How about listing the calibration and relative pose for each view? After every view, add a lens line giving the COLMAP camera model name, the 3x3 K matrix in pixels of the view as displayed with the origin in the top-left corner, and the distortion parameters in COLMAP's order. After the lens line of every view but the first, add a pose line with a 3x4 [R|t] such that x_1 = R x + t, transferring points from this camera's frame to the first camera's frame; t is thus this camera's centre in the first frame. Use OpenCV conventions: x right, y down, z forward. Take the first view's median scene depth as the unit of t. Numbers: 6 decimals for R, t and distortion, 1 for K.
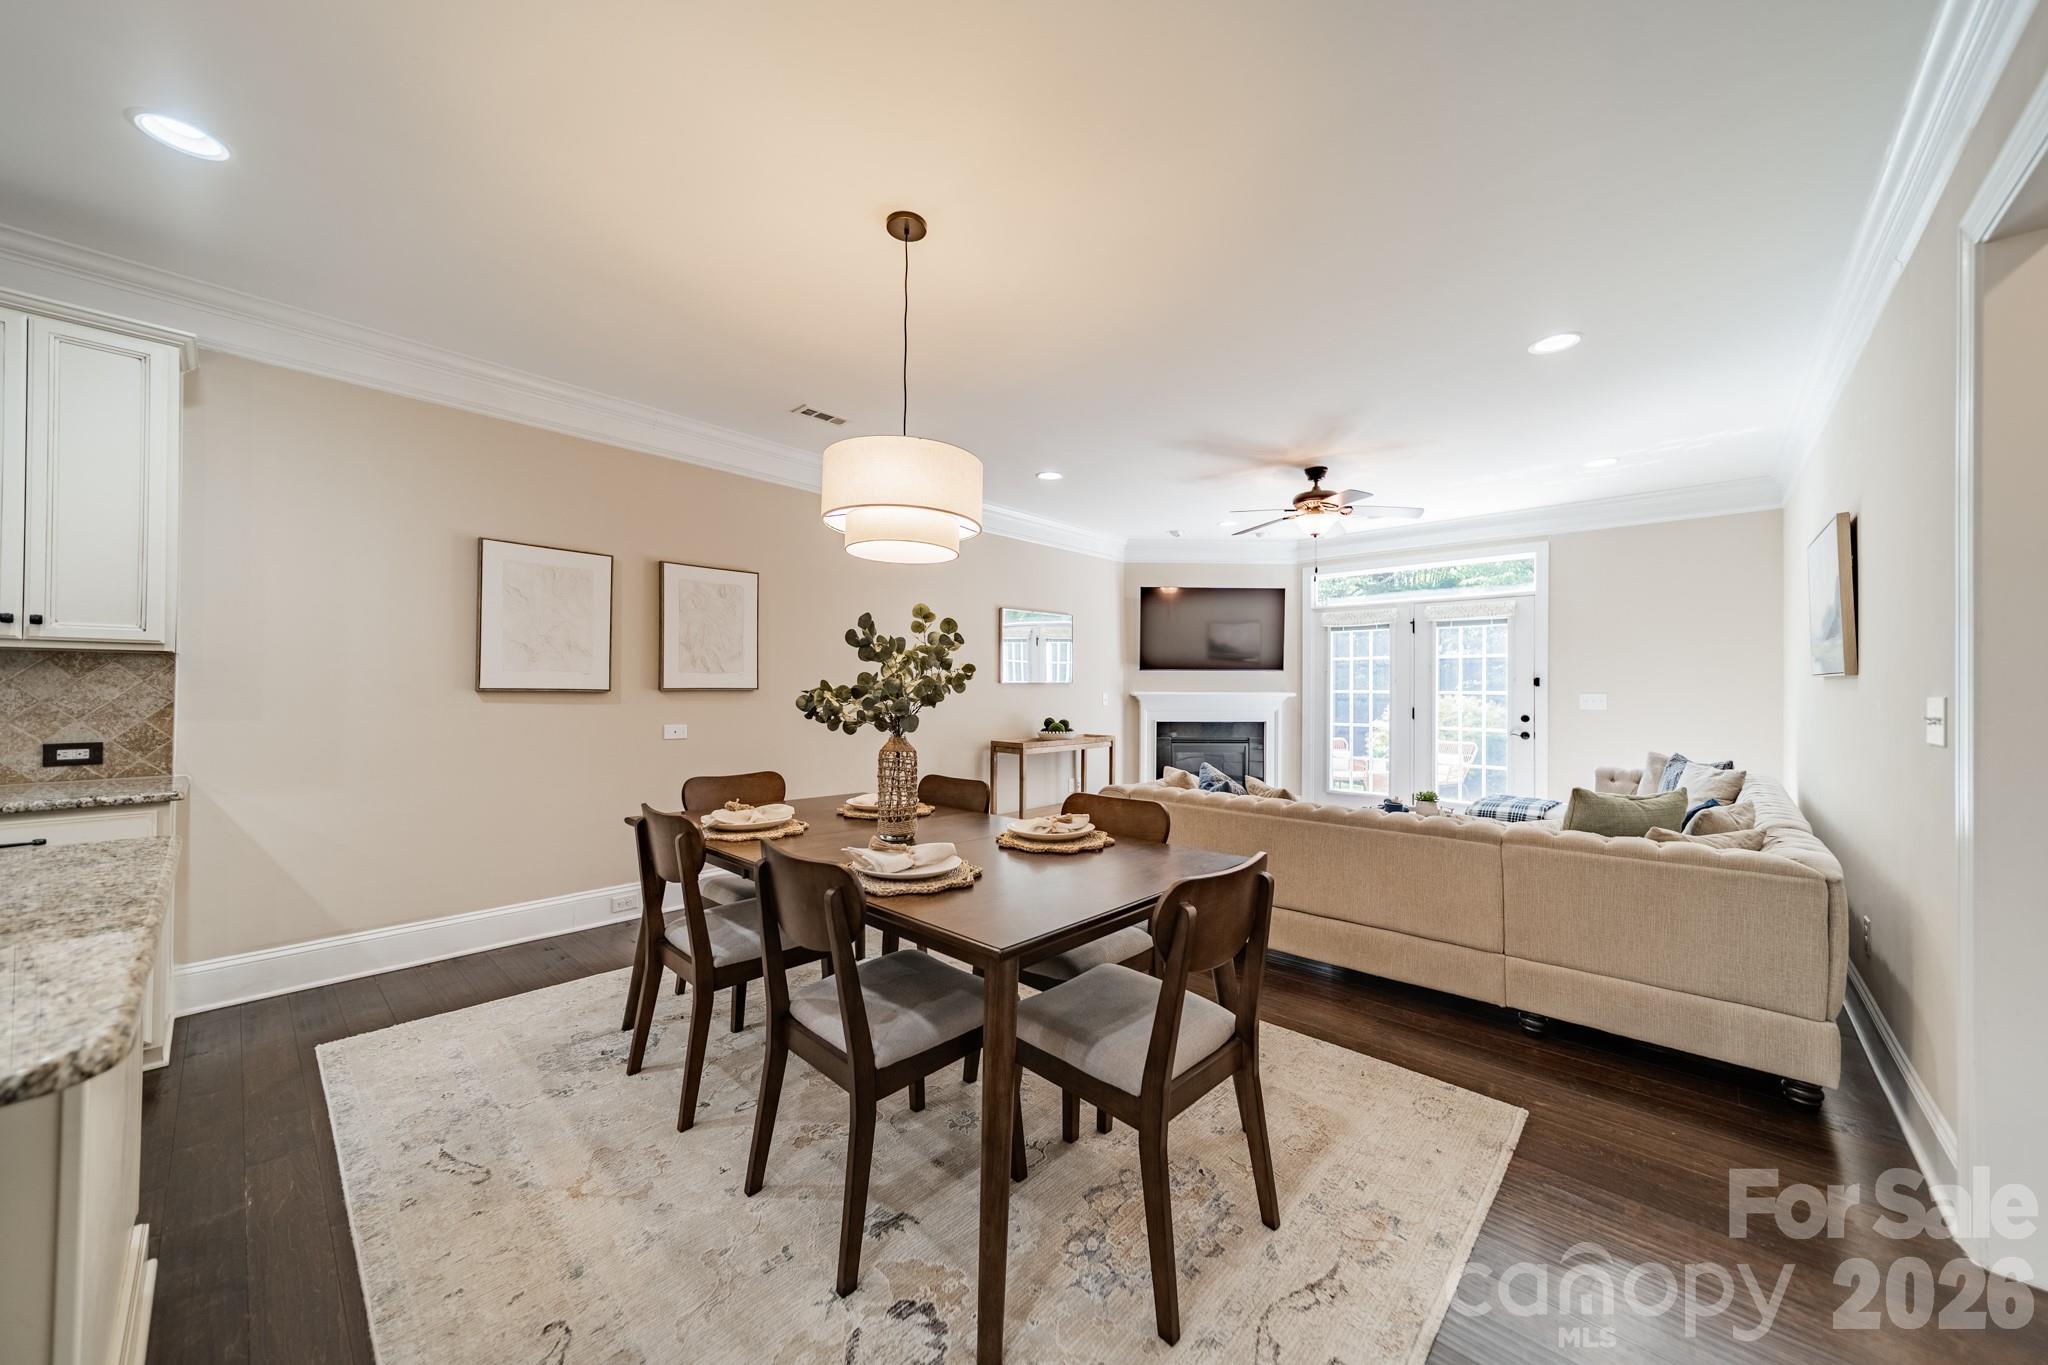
lens RADIAL K [[728.5, 0, 1029.2], [0, 728.5, 683.7], [0, 0, 1]] dist [0.009043, 0.000005]
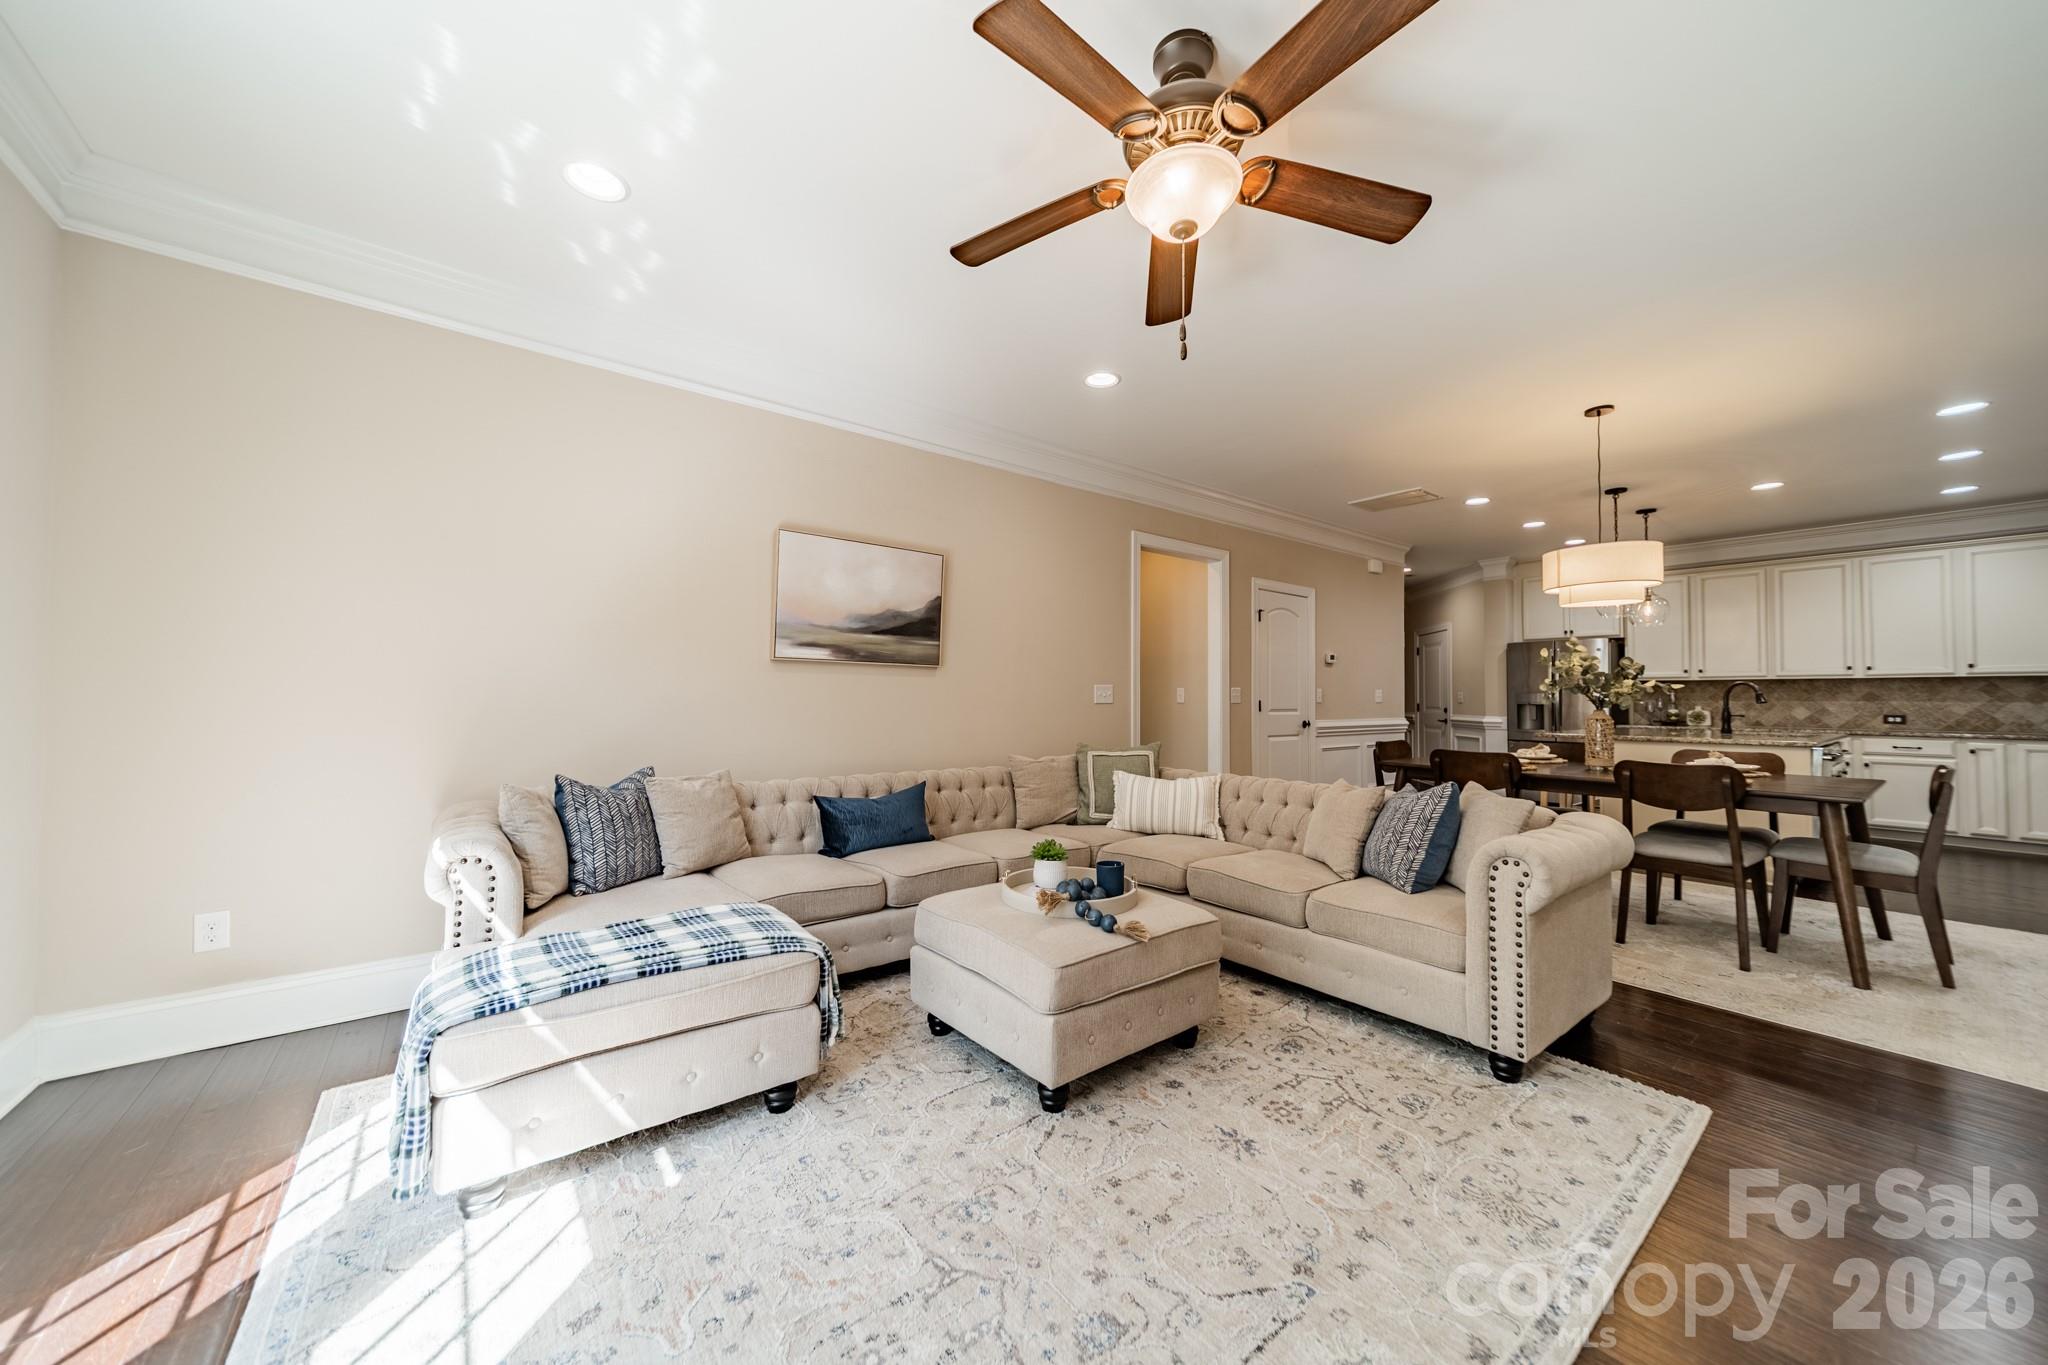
lens RADIAL K [[728.5, 0, 1029.2], [0, 728.5, 683.7], [0, 0, 1]] dist [0.009043, 0.000005]
pose [[-0.986851, -0.007076, 0.161477, 0.513255], [-0.011682, 0.999551, -0.027593, 0.041870], [-0.161209, -0.029117, -0.986491, 1.727433]]
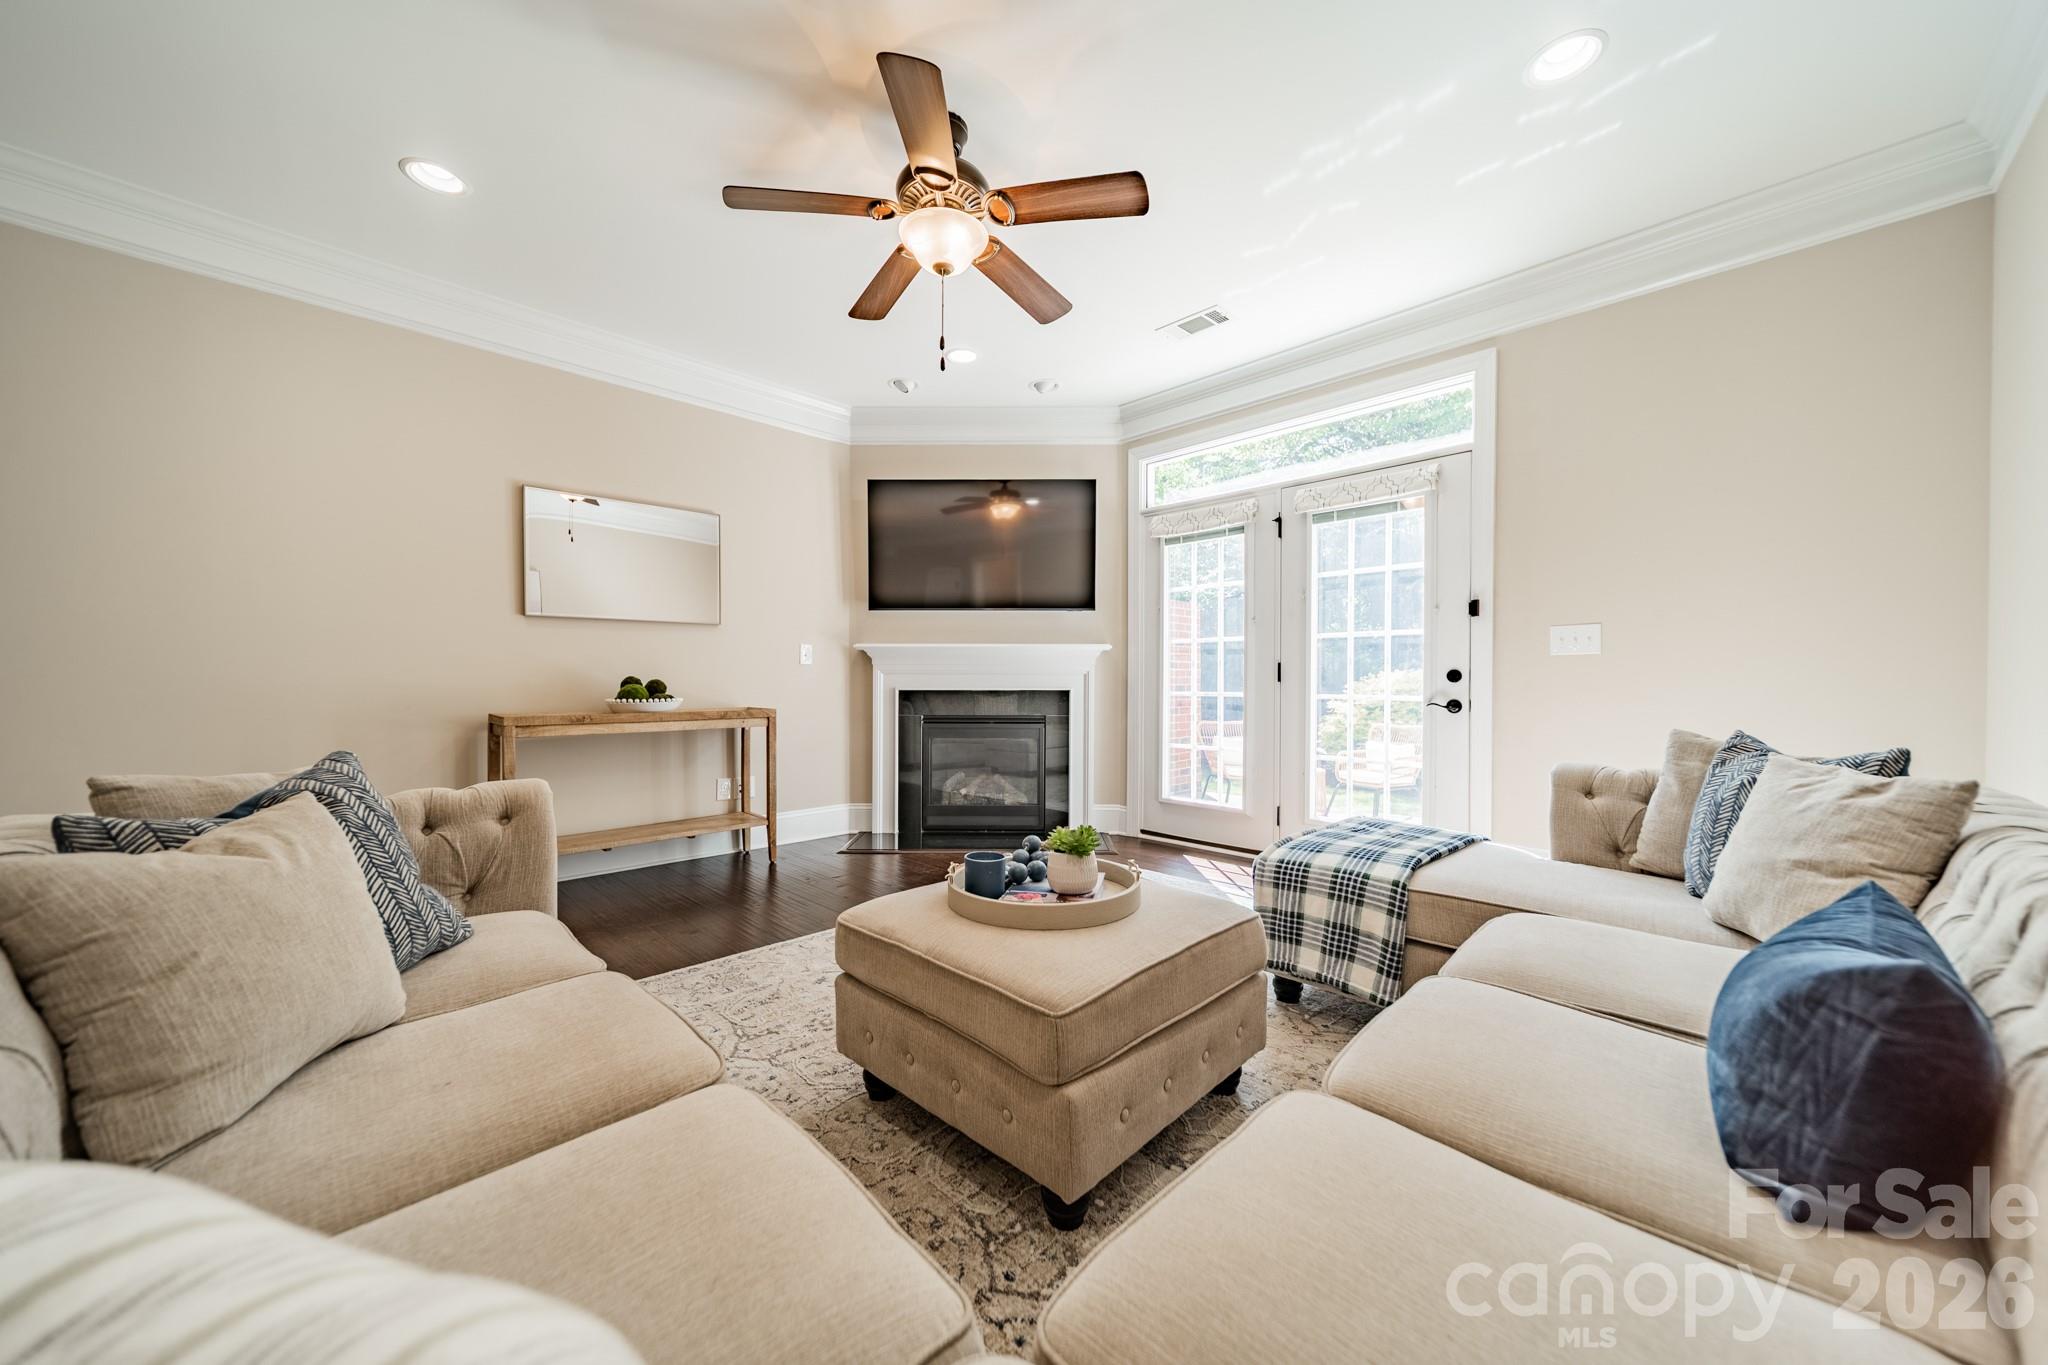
lens RADIAL K [[736.5, 0, 1016.9], [0, 736.5, 679.9], [0, 0, 1]] dist [0.008888, 0.000071]
pose [[0.998755, -0.000608, -0.049877, 0.580016], [0.000958, 0.999975, 0.006980, 0.072036], [0.049872, -0.007019, 0.998731, 0.656575]]
